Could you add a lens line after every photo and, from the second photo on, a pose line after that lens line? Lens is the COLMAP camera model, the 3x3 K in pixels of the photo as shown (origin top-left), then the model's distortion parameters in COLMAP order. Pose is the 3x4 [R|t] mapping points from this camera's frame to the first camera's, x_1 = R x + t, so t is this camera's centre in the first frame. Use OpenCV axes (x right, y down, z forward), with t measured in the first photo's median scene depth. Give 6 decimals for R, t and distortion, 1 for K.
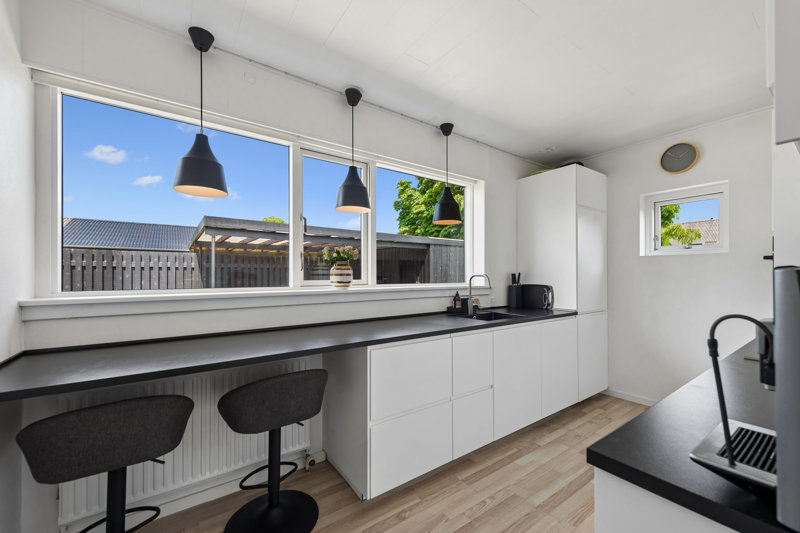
lens RADIAL K [[323.3, 0, 400.2], [0, 323.3, 275.0], [0, 0, 1]] dist [-0.001656, -0.000056]
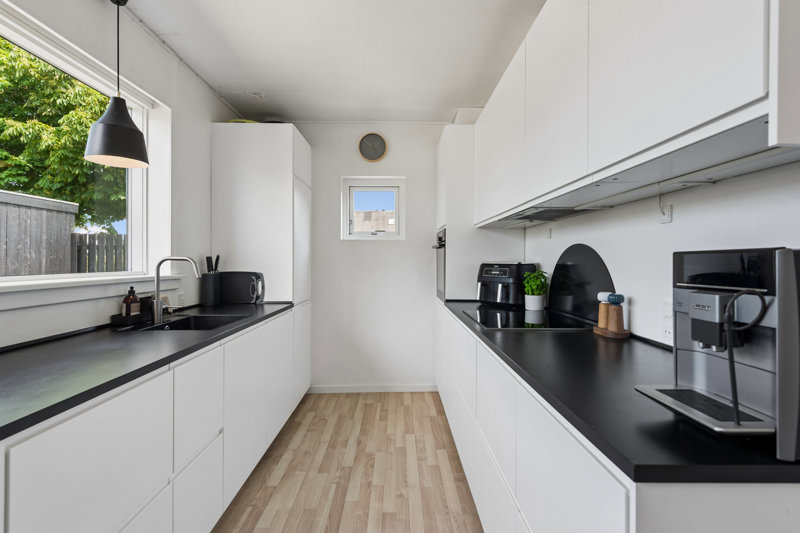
lens RADIAL K [[391.0, 0, 405.2], [0, 391.0, 261.4], [0, 0, 1]] dist [0.005812, -0.000005]
pose [[0.557228, -0.000821, 0.830359, -0.126662], [-0.001659, 0.999996, 0.002102, 0.003653], [-0.830358, -0.002549, 0.557225, 0.204838]]
